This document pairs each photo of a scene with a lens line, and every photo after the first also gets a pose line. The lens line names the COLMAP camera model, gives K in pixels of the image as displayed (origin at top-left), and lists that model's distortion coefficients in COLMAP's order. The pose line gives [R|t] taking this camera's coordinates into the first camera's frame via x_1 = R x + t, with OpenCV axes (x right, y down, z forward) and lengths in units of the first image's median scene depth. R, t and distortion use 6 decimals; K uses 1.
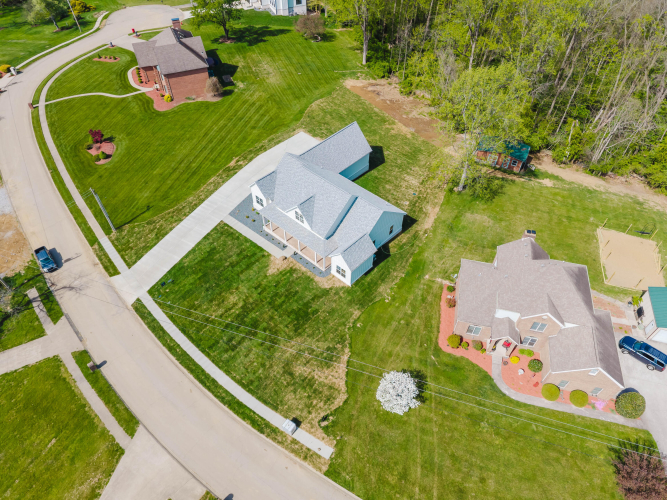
lens RADIAL K [[450.2, 0, 337.2], [0, 450.2, 250.2], [0, 0, 1]] dist [0.034027, -0.054447]
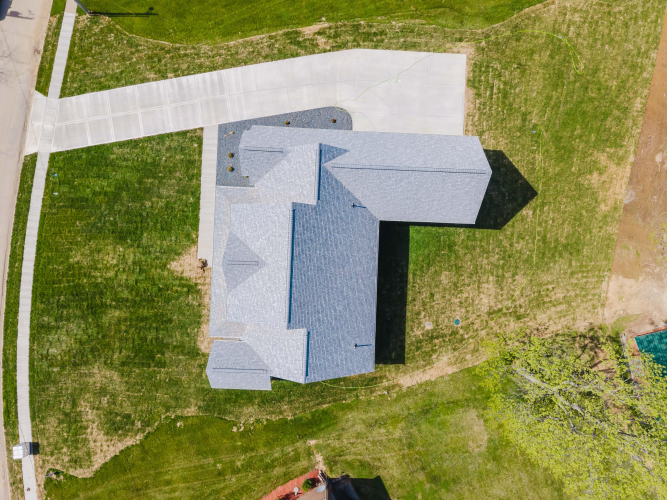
lens RADIAL K [[449.9, 0, 336.9], [0, 449.9, 251.3], [0, 0, 1]] dist [0.003435, -0.007554]
pose [[0.645616, 0.763660, -0.001918, -0.001706], [-0.572067, 0.485300, 0.661228, -0.580914], [0.505884, -0.425802, 0.750183, 0.631266]]
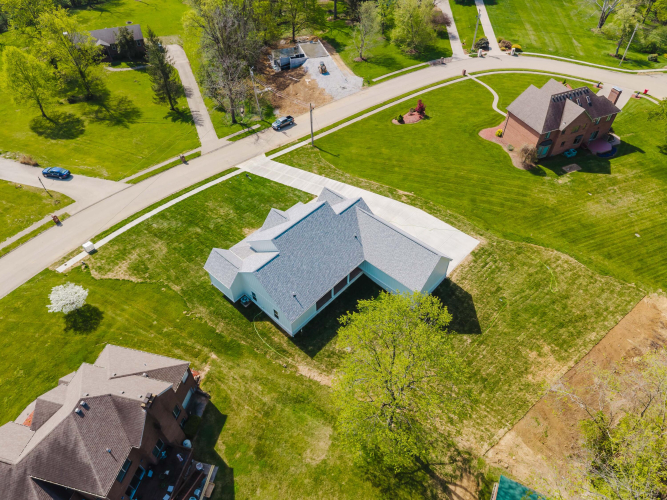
lens RADIAL K [[449.9, 0, 336.9], [0, 449.9, 251.3], [0, 0, 1]] dist [0.003435, -0.007554]
pose [[0.005391, 0.720174, -0.693772, 0.664580], [-0.736345, 0.472269, 0.484519, -0.636740], [0.676585, 0.508243, 0.532843, 0.609965]]
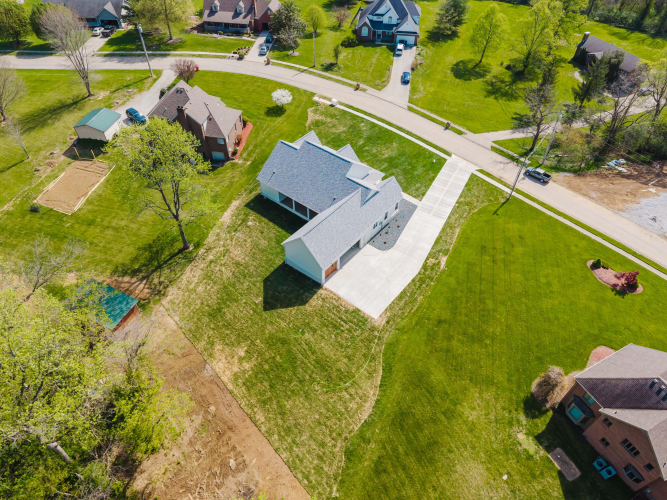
lens RADIAL K [[450.2, 0, 337.2], [0, 450.2, 250.2], [0, 0, 1]] dist [0.034027, -0.054447]
pose [[-0.996851, 0.029968, -0.073423, 0.043013], [-0.075190, -0.062863, 0.995186, -1.347452], [0.025208, 0.997572, 0.064918, 1.200265]]
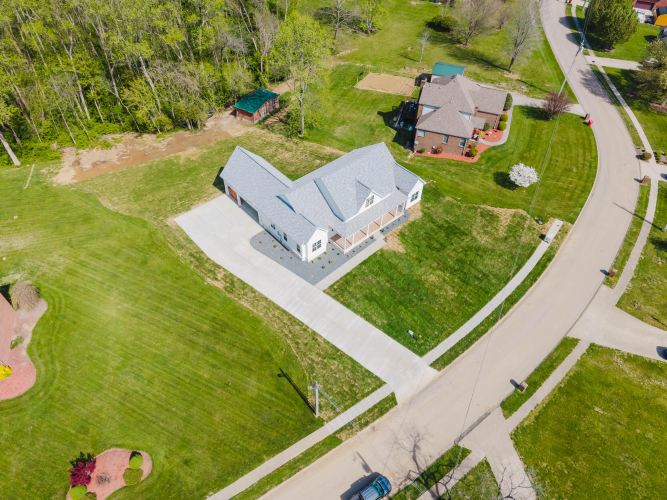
lens RADIAL K [[450.2, 0, 337.2], [0, 450.2, 250.2], [0, 0, 1]] dist [0.034027, -0.054447]
pose [[0.097662, -0.734387, 0.671668, -0.897315], [0.717438, 0.519691, 0.463901, -0.566416], [-0.689743, 0.436574, 0.577631, 0.506530]]
